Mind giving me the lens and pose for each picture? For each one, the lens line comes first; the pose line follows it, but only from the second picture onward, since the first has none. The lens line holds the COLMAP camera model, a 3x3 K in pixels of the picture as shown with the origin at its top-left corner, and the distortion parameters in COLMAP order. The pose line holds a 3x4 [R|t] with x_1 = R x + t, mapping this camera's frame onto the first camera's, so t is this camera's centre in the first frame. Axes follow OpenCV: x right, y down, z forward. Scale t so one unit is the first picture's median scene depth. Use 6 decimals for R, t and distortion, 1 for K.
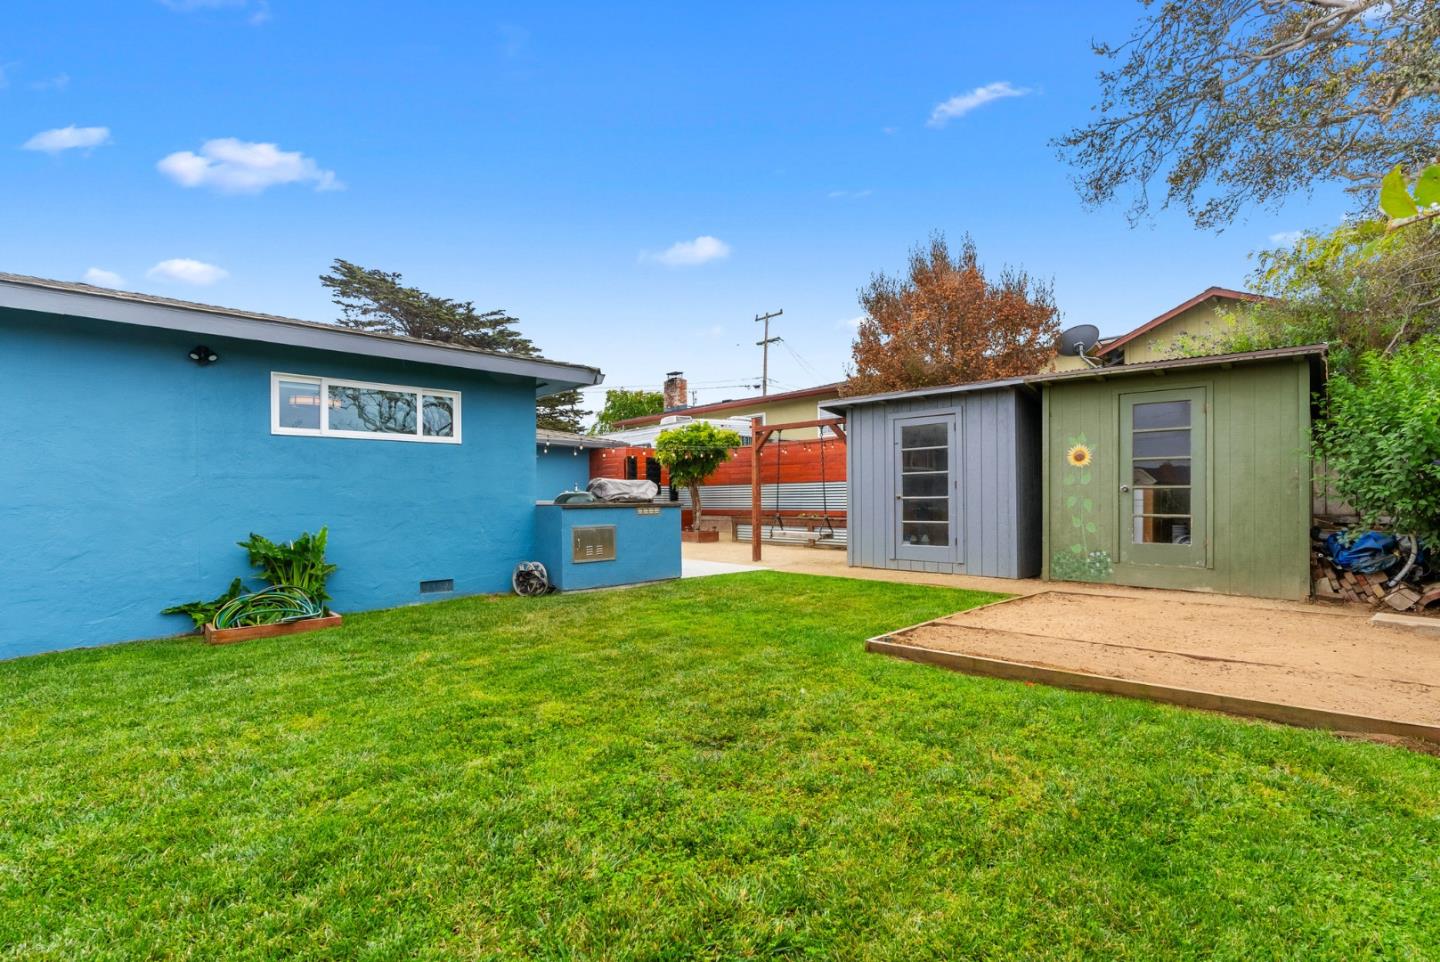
lens RADIAL K [[667.2, 0, 720.0], [0, 667.2, 481.0], [0, 0, 1]] dist [-0.017119, 0.000060]
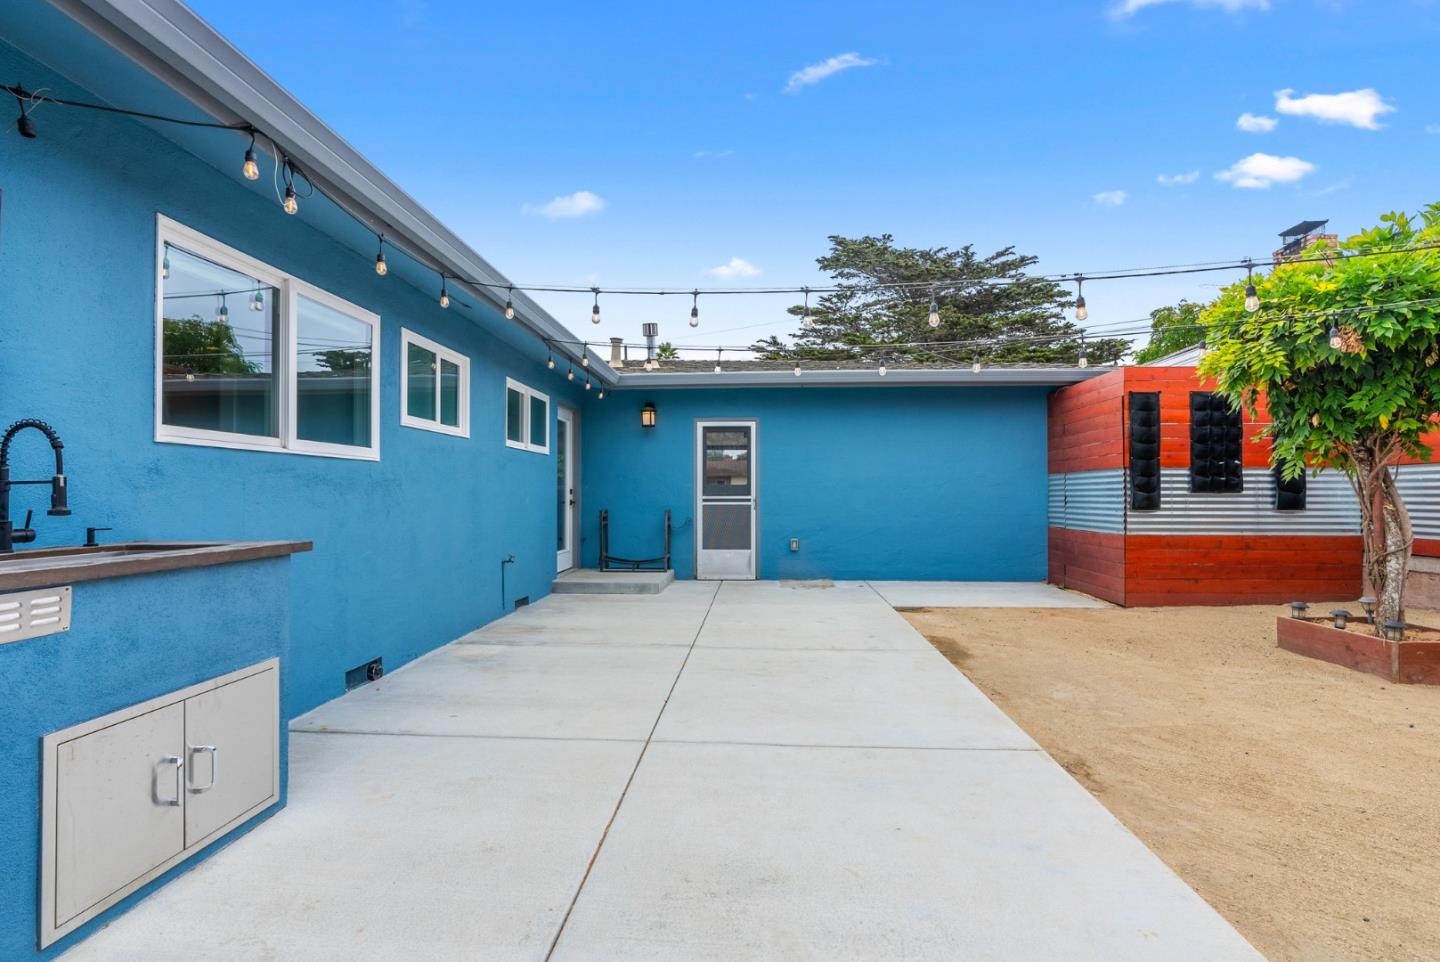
lens RADIAL K [[667.2, 0, 720.0], [0, 667.2, 481.0], [0, 0, 1]] dist [-0.017119, 0.000060]
pose [[0.693533, -0.006764, -0.720393, -0.011637], [0.014801, 0.999879, 0.004861, 0.003397], [0.720273, -0.014033, 0.693549, 0.231145]]
